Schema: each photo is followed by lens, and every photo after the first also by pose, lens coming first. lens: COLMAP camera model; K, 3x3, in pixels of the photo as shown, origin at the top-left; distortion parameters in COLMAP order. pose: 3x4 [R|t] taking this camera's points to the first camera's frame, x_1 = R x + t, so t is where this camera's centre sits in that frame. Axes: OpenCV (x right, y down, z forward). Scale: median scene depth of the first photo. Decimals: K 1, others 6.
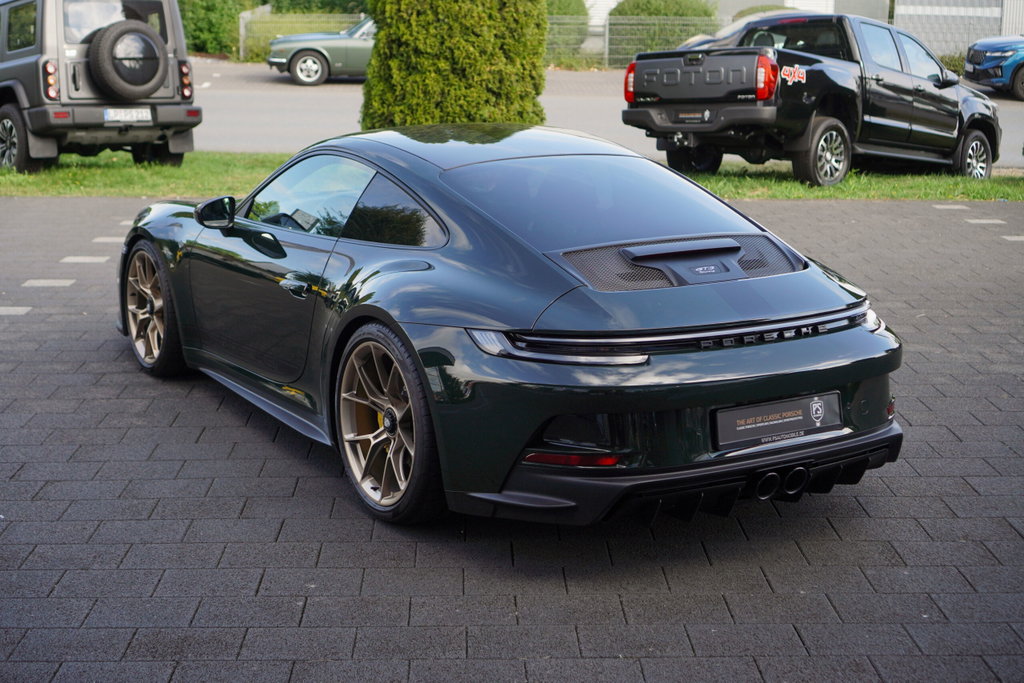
lens RADIAL K [[1616.2, 0, 510.6], [0, 1616.2, 342.8], [0, 0, 1]] dist [-0.029425, 0.000000]
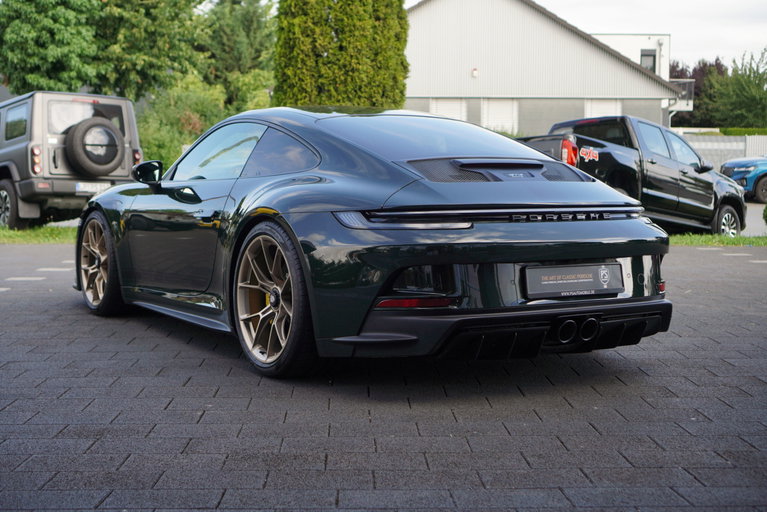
lens RADIAL K [[1210.6, 0, 384.8], [0, 1210.6, 252.8], [0, 0, 1]] dist [-0.029425, 0.000000]
pose [[0.999998, -0.001679, -0.001035, 0.010963], [0.001506, 0.988884, -0.148682, 0.119232], [0.001273, 0.148680, 0.988885, 0.029104]]
